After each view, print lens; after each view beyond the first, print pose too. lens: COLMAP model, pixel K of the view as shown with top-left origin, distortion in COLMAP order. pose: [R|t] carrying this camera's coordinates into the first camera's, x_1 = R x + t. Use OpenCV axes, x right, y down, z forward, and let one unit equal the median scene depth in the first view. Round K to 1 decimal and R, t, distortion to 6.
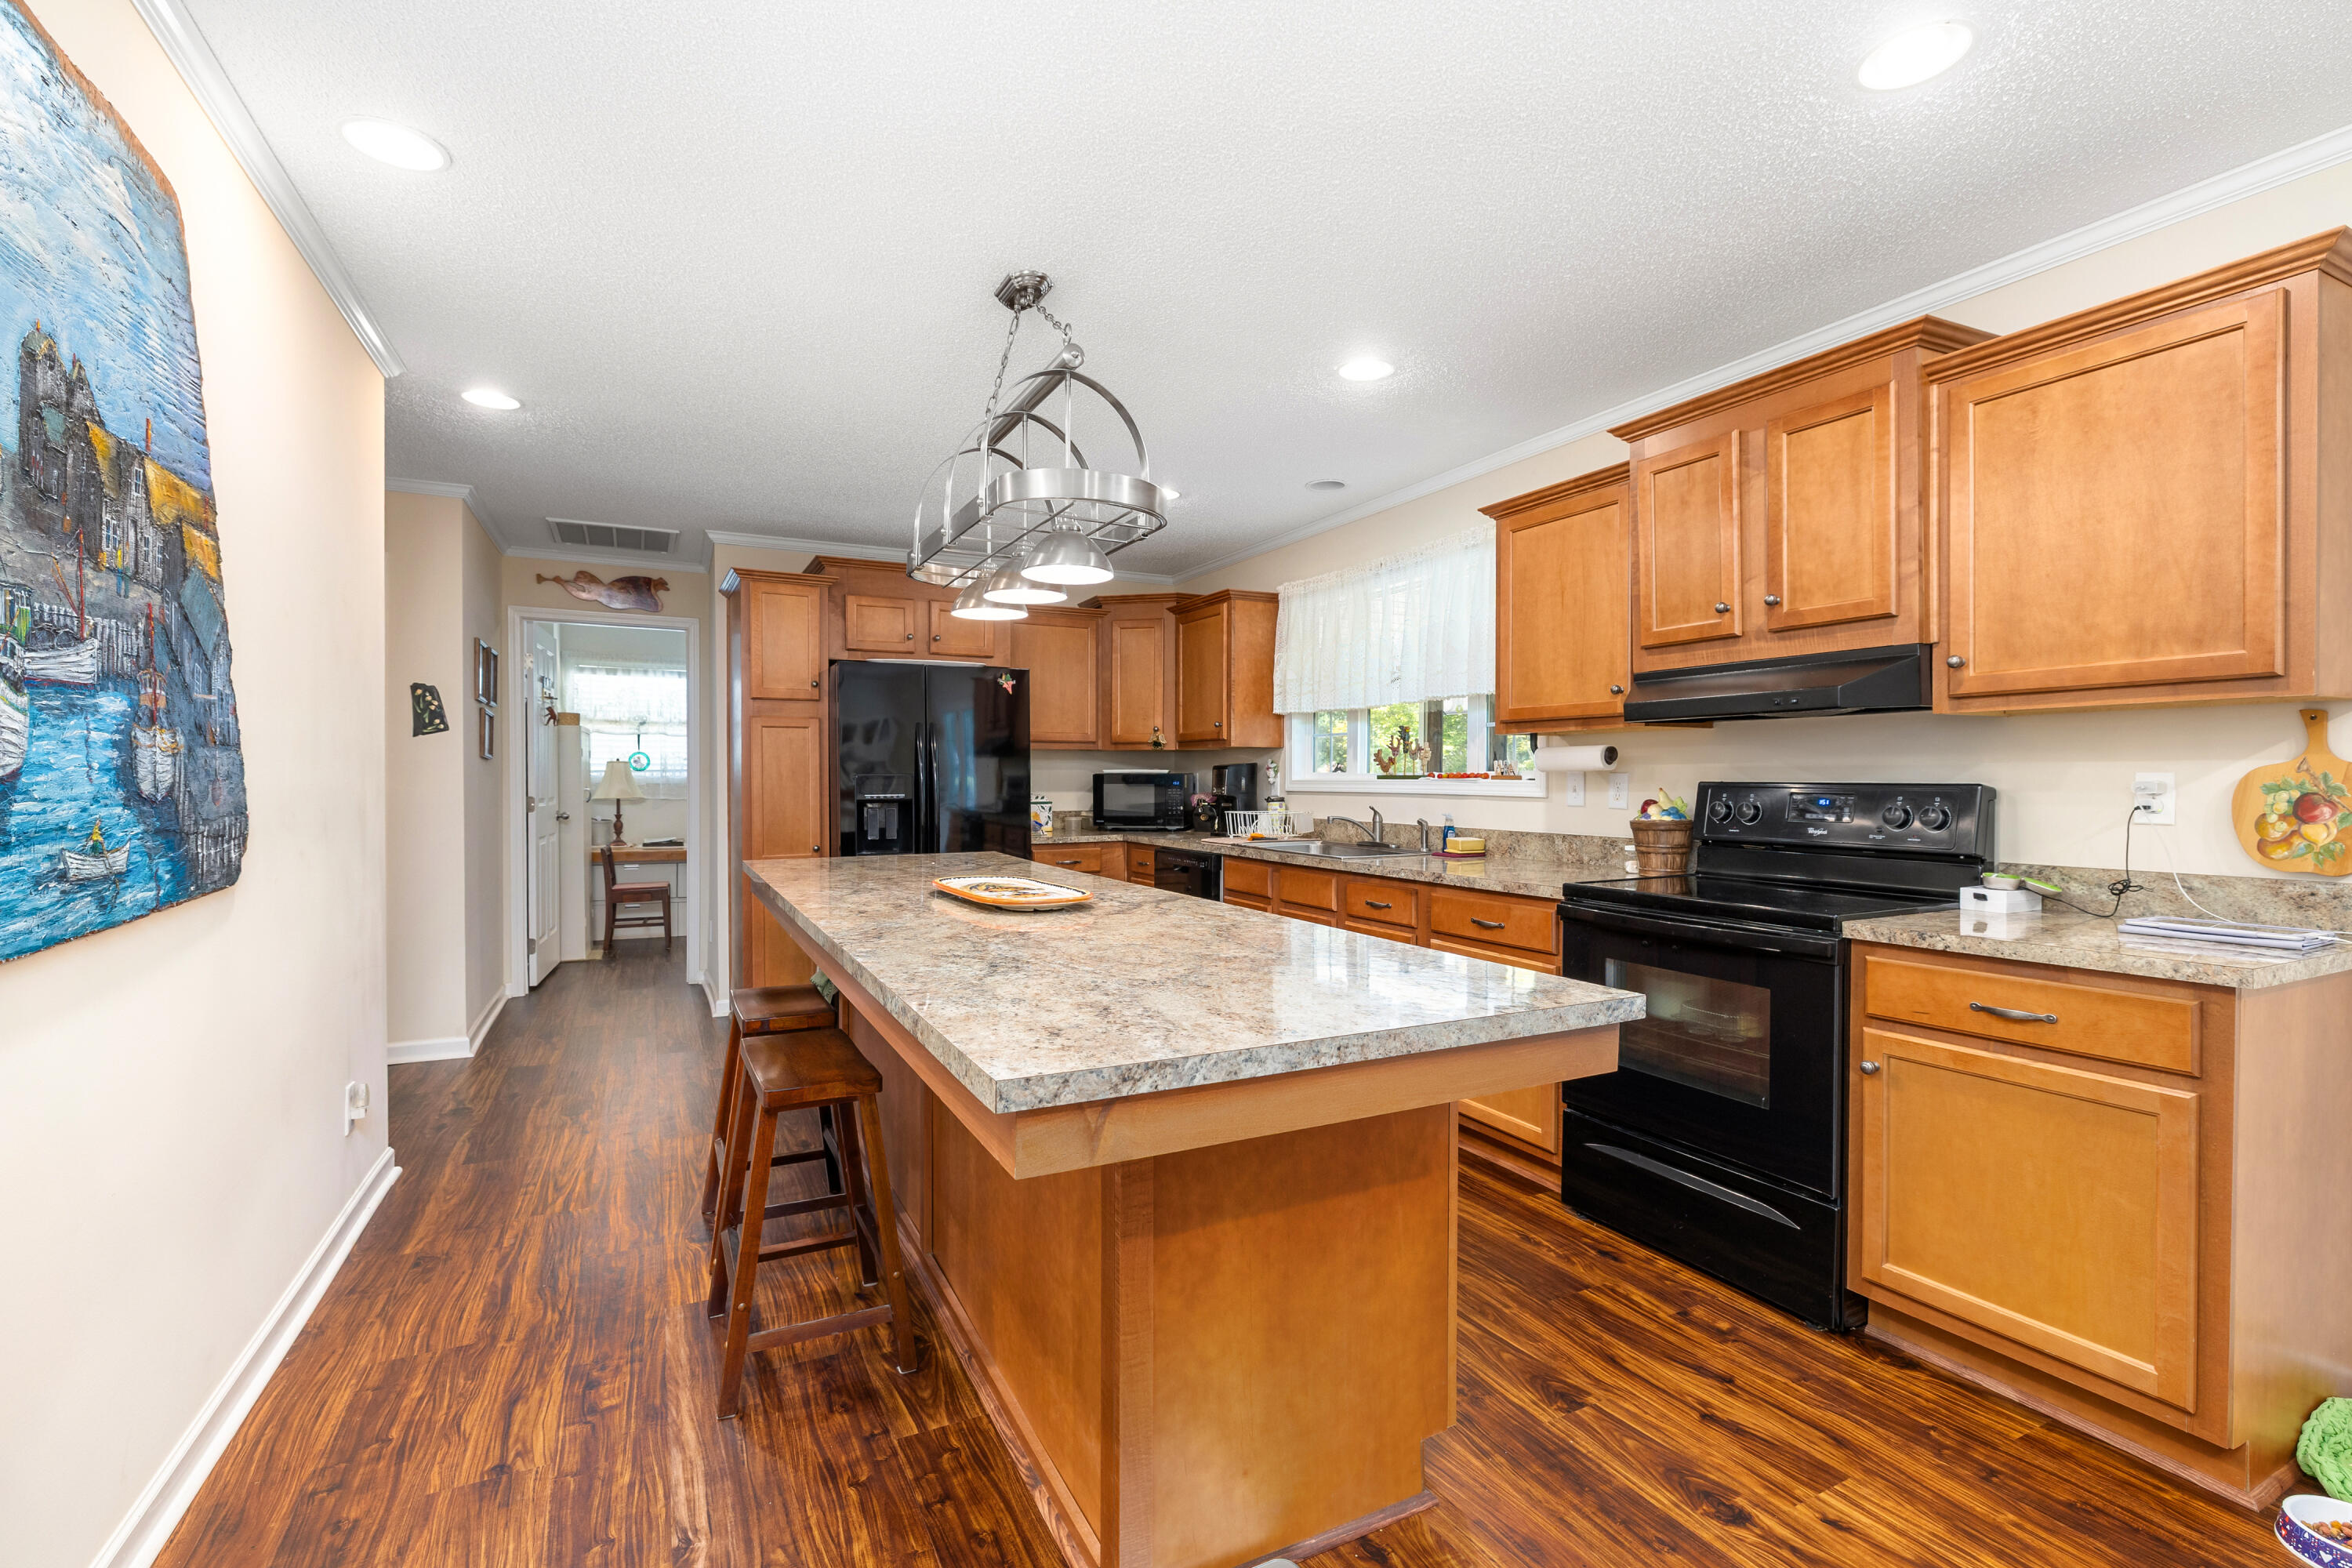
lens RADIAL K [[1032.6, 0, 1174.1], [0, 1032.6, 779.2], [0, 0, 1]] dist [0.001003, 0.000181]
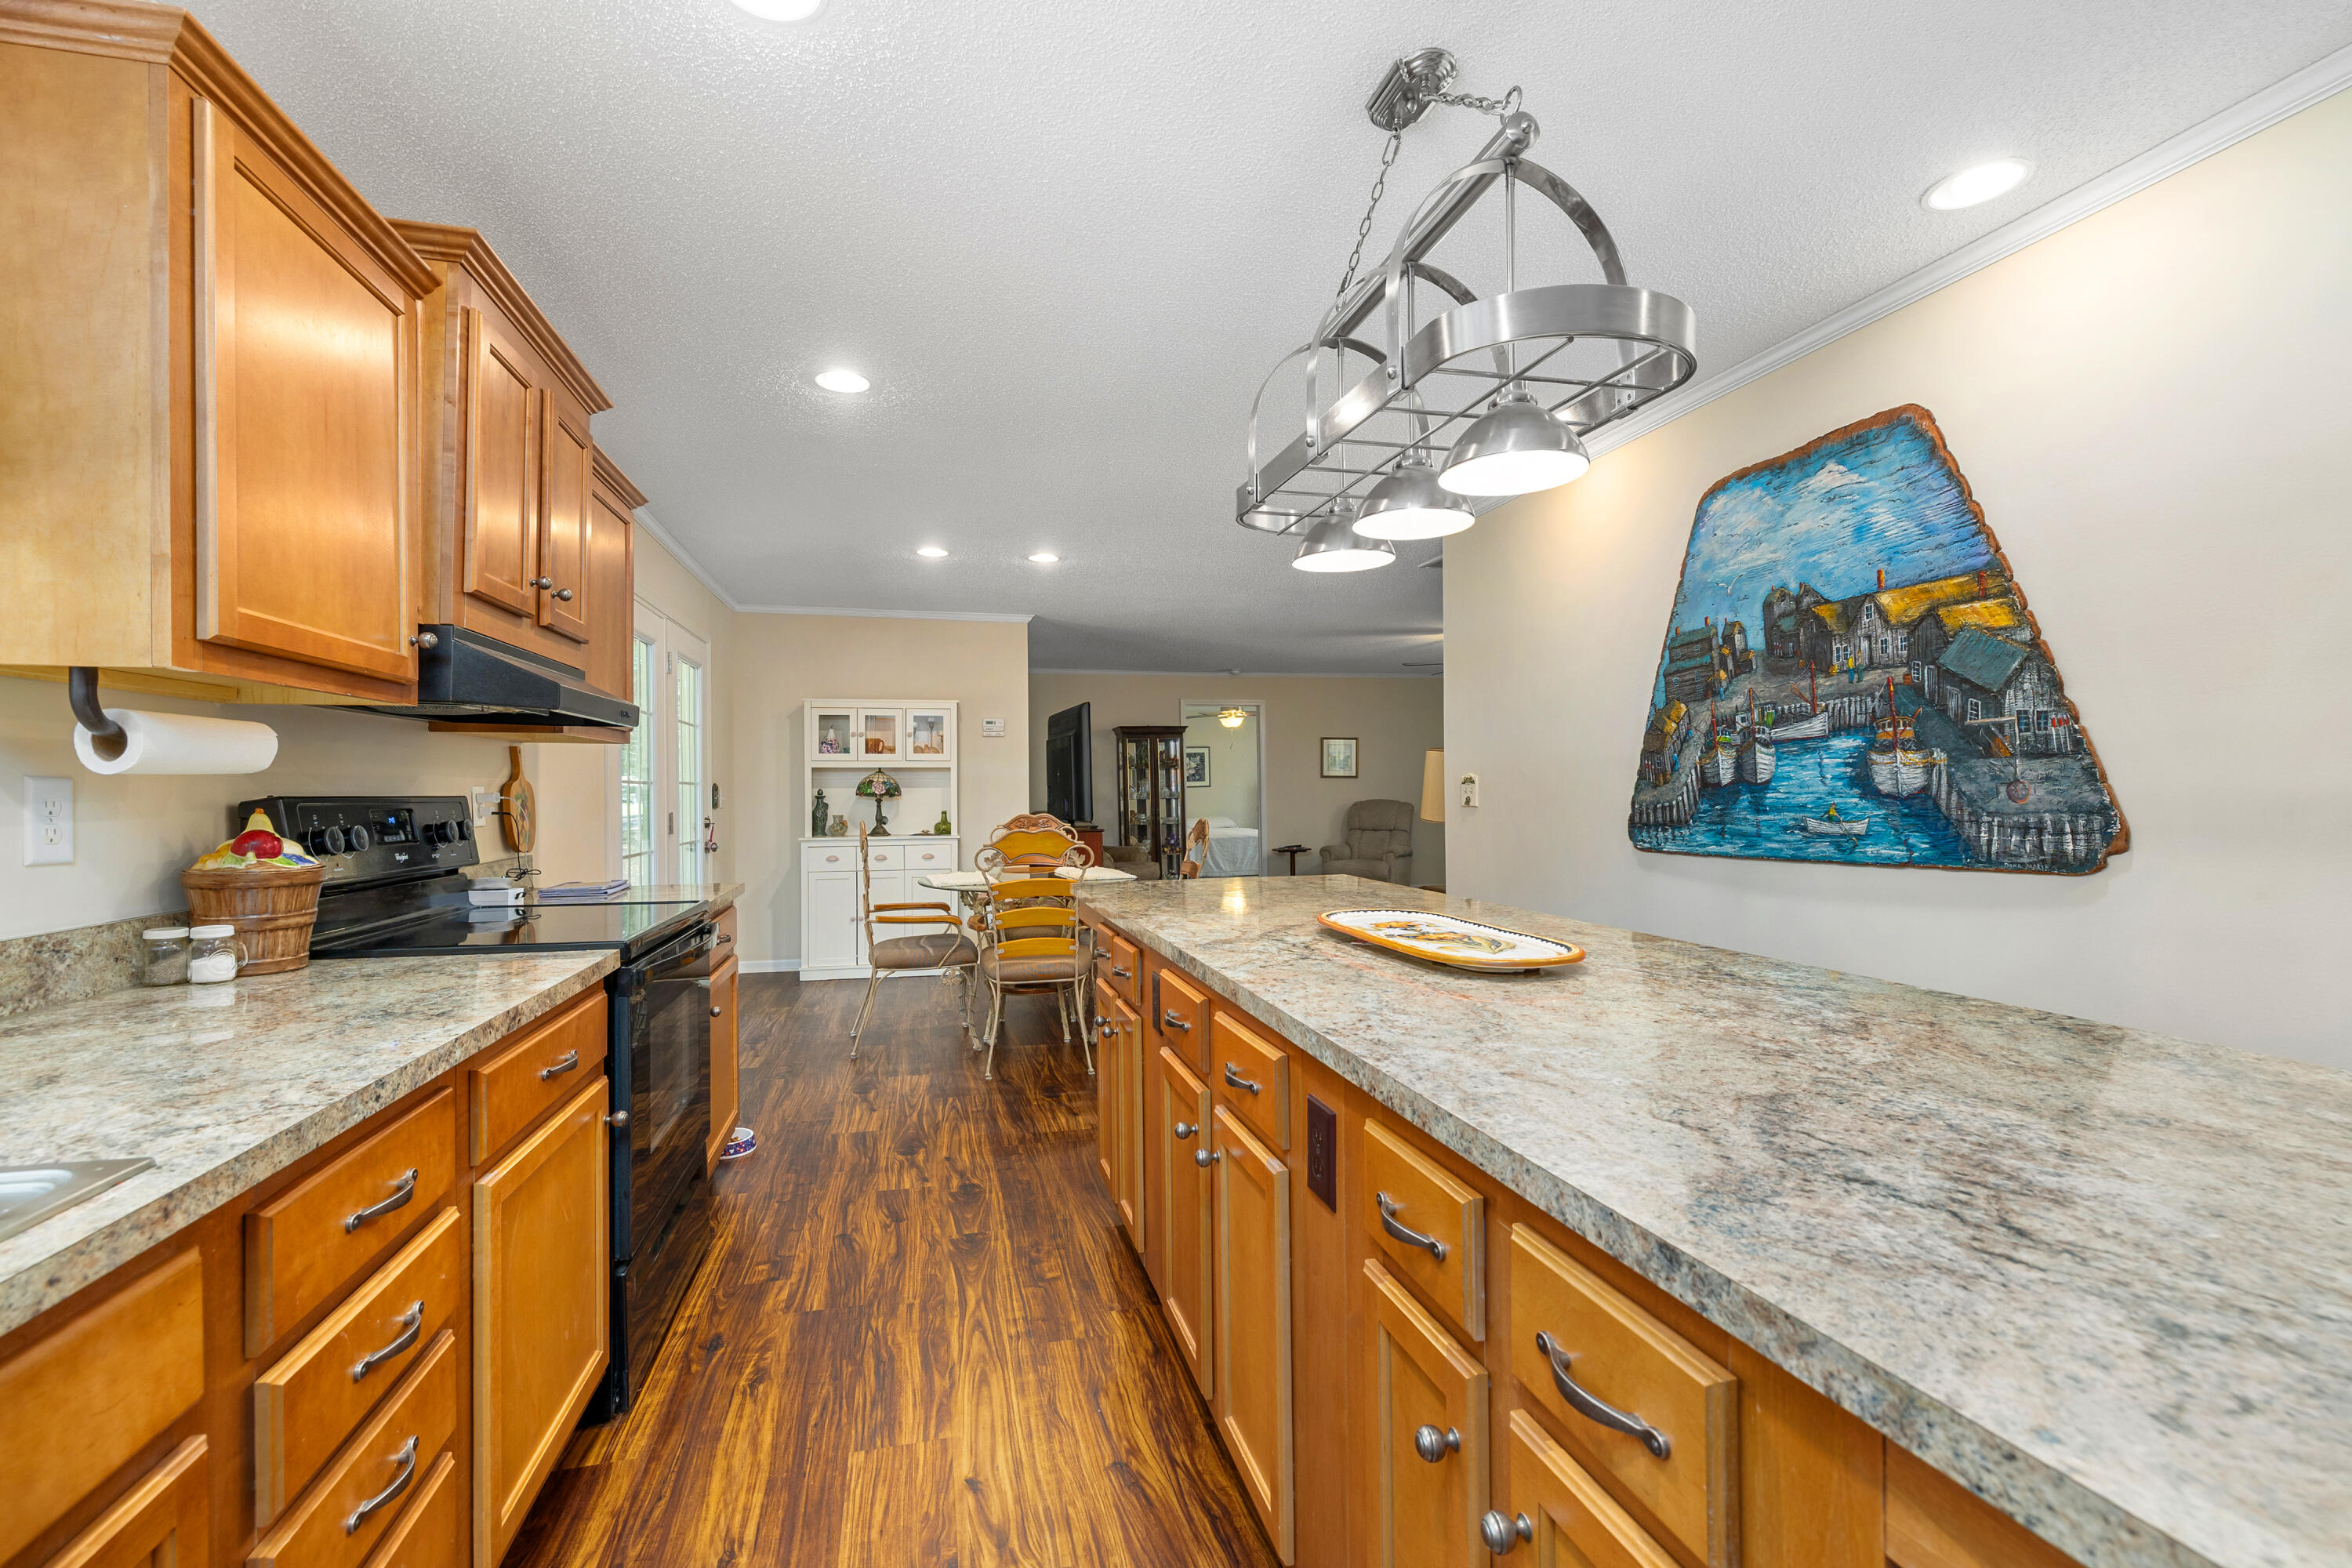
lens RADIAL K [[1032.6, 0, 1170.1], [0, 1032.6, 785.8], [0, 0, 1]] dist [0.001003, 0.000181]
pose [[-0.976358, 0.003880, 0.216126, -0.187549], [0.004150, 0.999991, 0.000796, -0.001799], [-0.216121, 0.001674, -0.976365, 2.427192]]
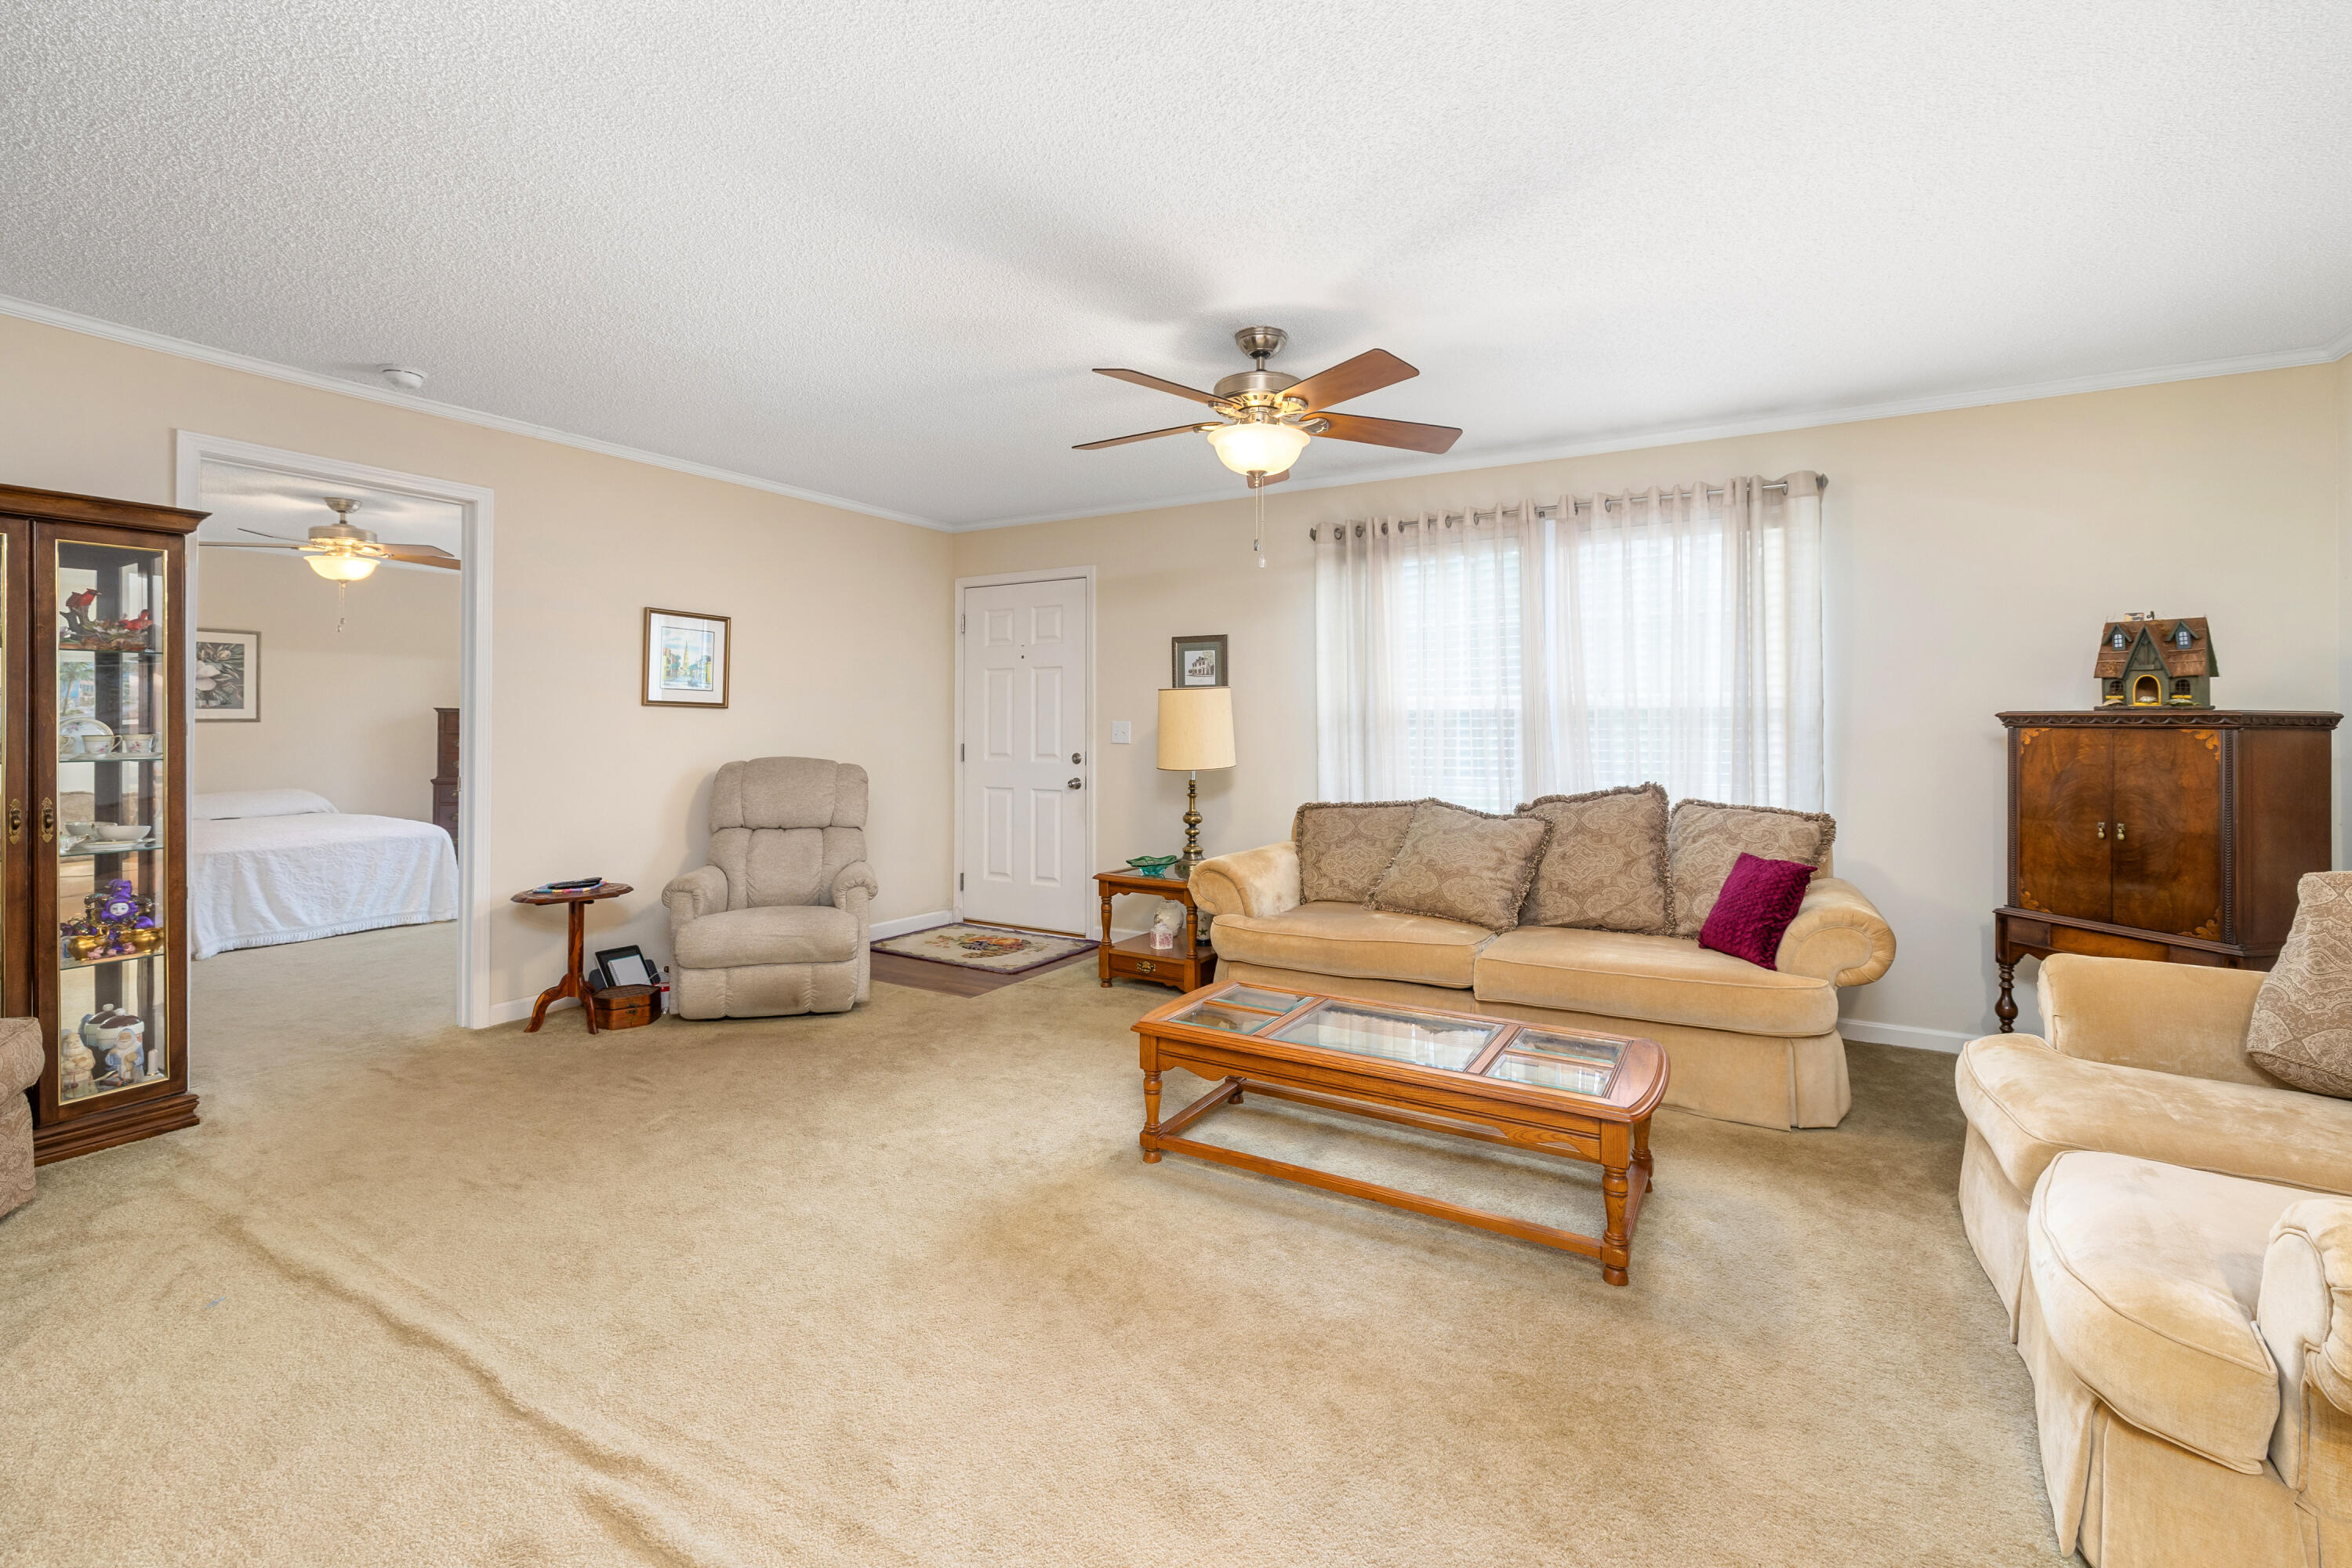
lens RADIAL K [[1032.6, 0, 1163.7], [0, 1032.6, 715.0], [0, 0, 1]] dist [0.001003, 0.000181]
pose [[-0.849886, -0.015566, -0.526737, -0.034535], [-0.012427, 0.999878, -0.009497, -0.002735], [0.526821, -0.001526, -0.849975, 1.687906]]
